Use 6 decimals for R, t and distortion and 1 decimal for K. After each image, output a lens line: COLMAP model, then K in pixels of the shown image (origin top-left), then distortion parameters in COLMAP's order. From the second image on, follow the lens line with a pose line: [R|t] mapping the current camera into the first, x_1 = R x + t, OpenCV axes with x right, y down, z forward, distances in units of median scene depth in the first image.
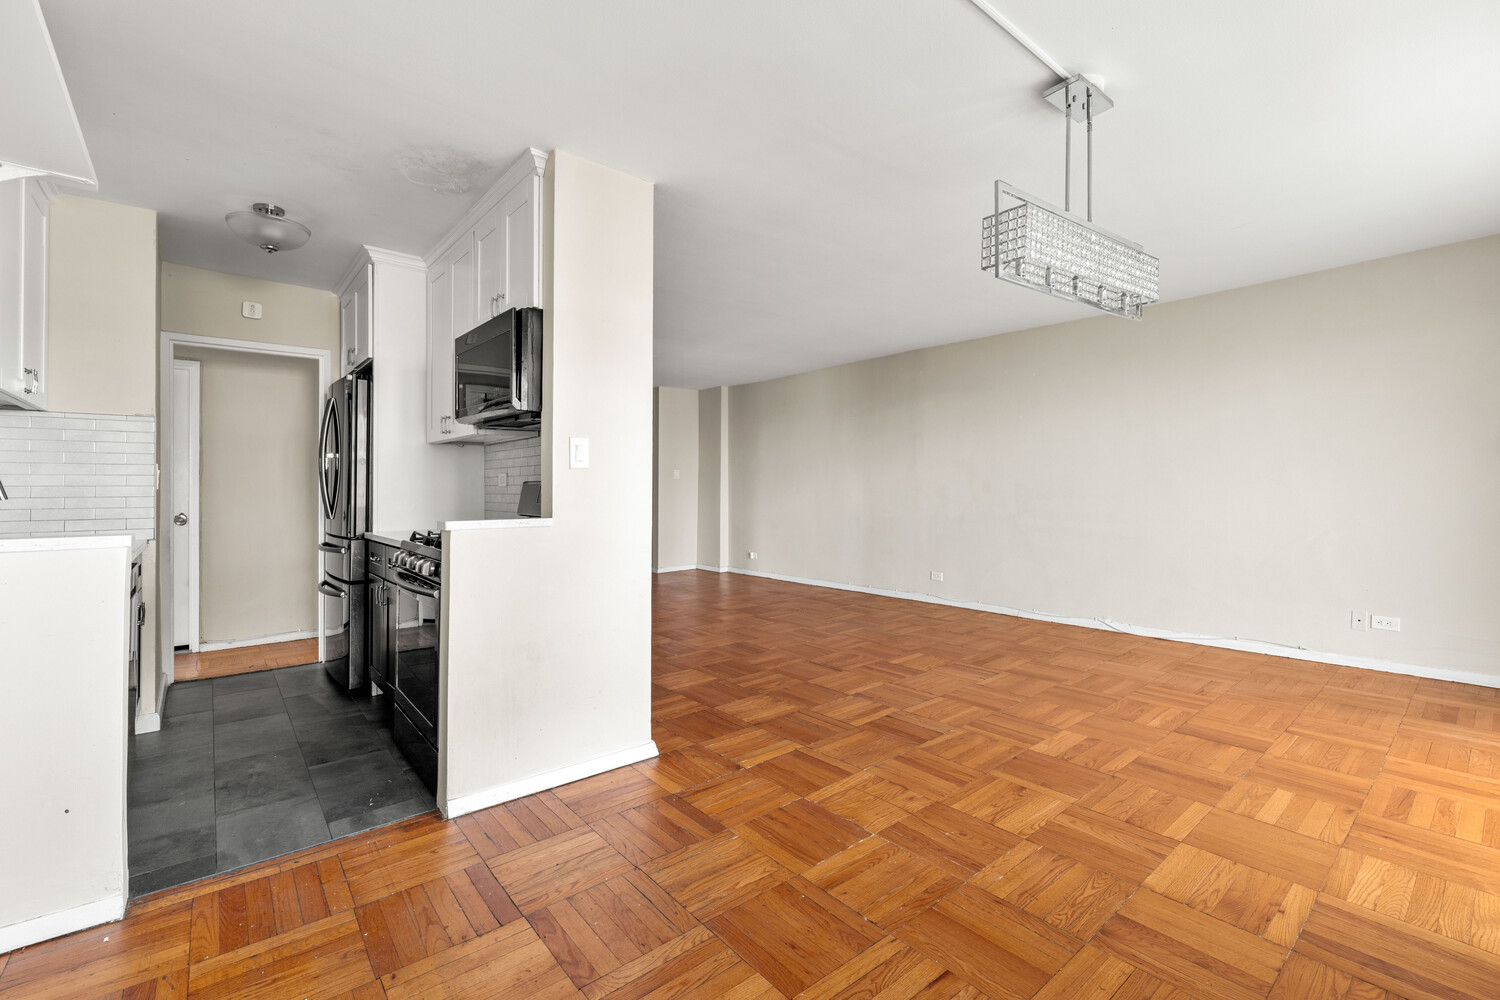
lens RADIAL K [[666.6, 0, 739.7], [0, 666.6, 484.3], [0, 0, 1]] dist [0.002040, -0.000138]
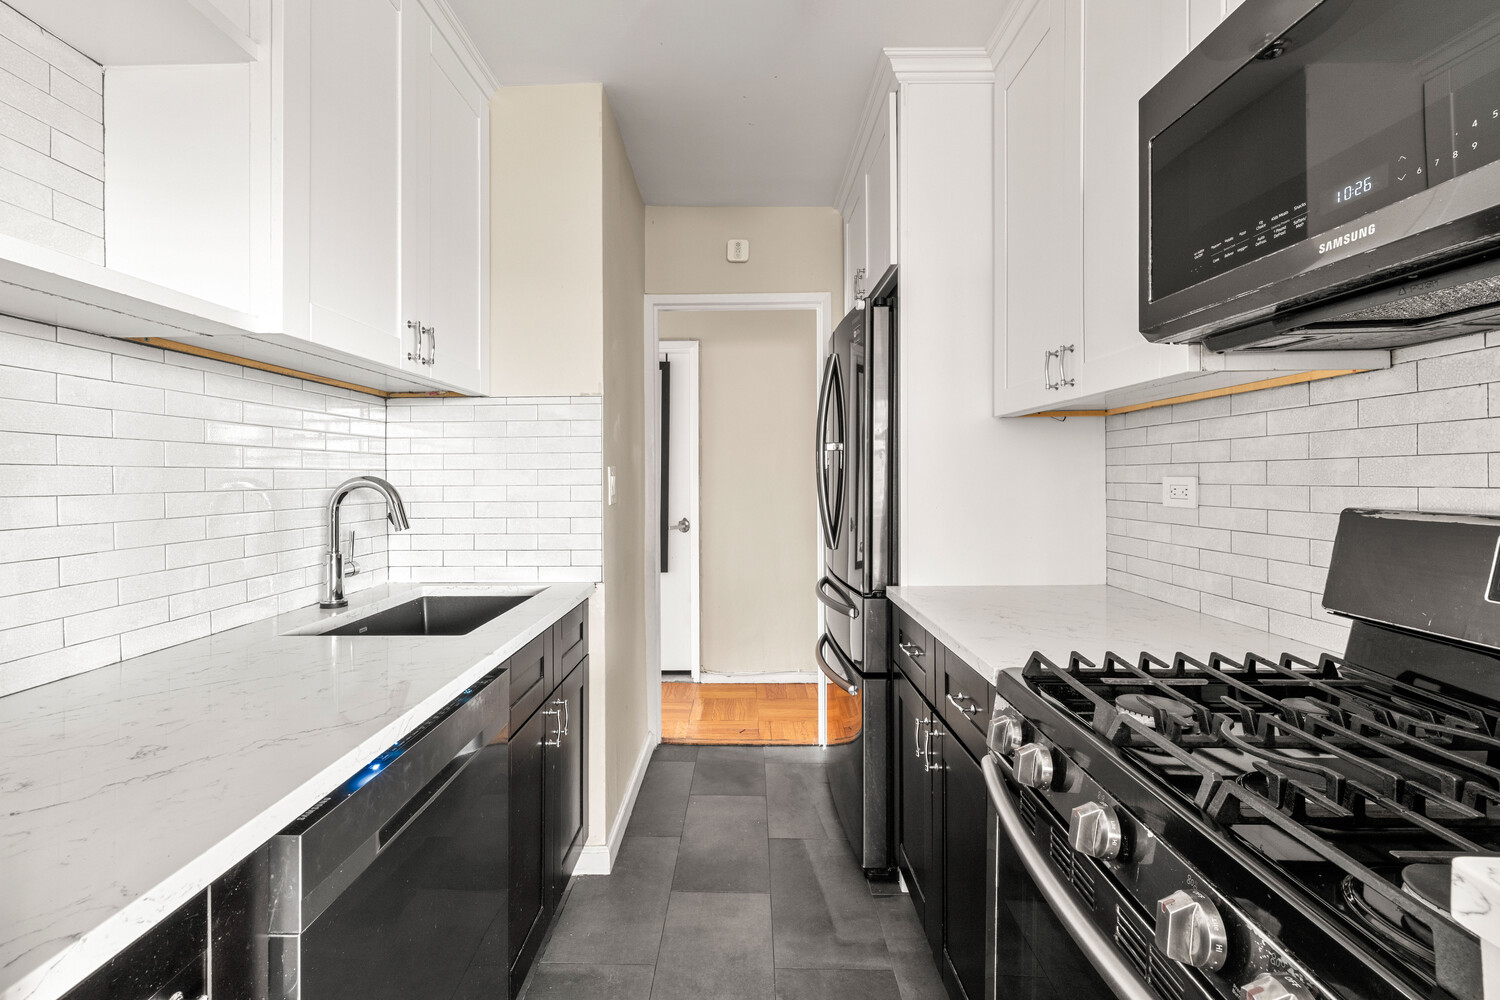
lens RADIAL K [[620.5, 0, 747.4], [0, 620.5, 489.7], [0, 0, 1]] dist [-0.033233, 0.011858]
pose [[0.776379, 0.012742, -0.630138, -0.320100], [0.007859, 0.999522, 0.029893, -0.021644], [0.630218, -0.028161, 0.775908, 0.517815]]
